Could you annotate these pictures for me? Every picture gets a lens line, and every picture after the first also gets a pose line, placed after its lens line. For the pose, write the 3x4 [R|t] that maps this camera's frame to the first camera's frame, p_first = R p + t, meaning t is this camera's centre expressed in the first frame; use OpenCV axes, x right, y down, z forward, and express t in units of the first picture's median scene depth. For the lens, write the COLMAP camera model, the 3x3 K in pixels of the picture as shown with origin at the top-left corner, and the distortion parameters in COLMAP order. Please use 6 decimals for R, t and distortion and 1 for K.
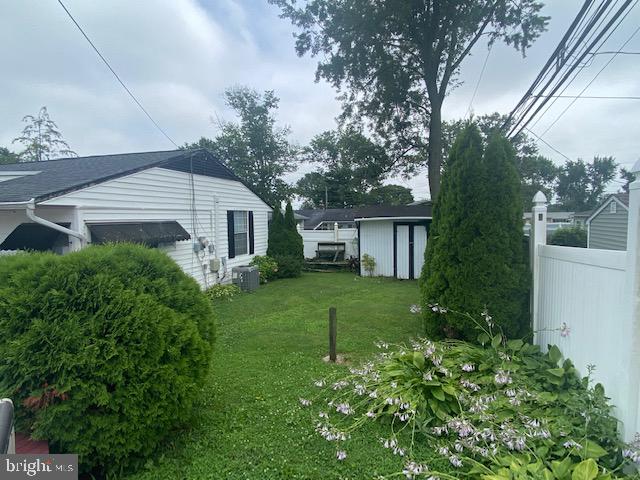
lens RADIAL K [[371.3, 0, 321.2], [0, 371.3, 234.8], [0, 0, 1]] dist [0.022839, -0.001958]
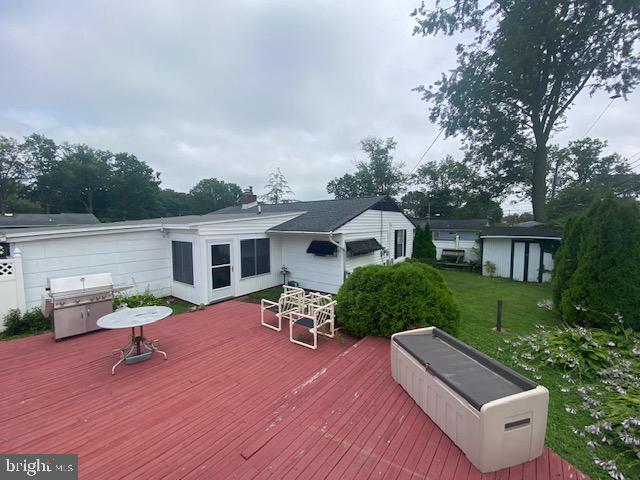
lens RADIAL K [[261.1, 0, 314.6], [0, 261.1, 239.5], [0, 0, 1]] dist [-0.009069, -0.007443]
pose [[0.935809, 0.033436, -0.350919, -0.128503], [-0.025357, 0.999298, 0.027595, -0.033955], [0.351596, -0.016926, 0.935999, -0.148905]]
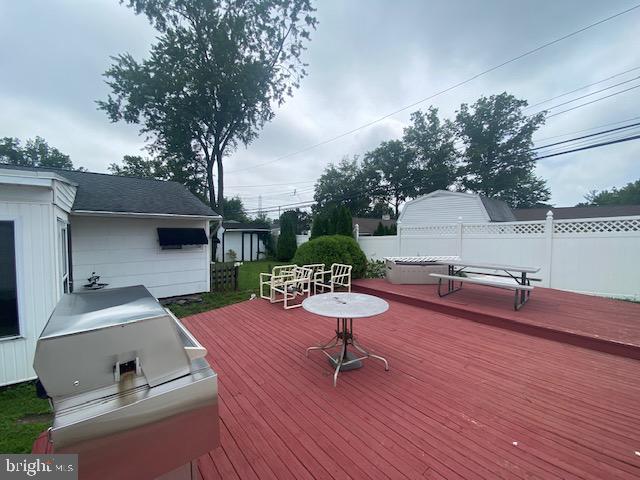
lens RADIAL K [[261.1, 0, 322.4], [0, 261.1, 241.9], [0, 0, 1]] dist [-0.009069, -0.007443]
pose [[0.529370, -0.015336, 0.848252, -0.577415], [0.015949, 0.999840, 0.008124, 0.010514], [-0.848241, 0.009228, 0.529530, -0.050771]]
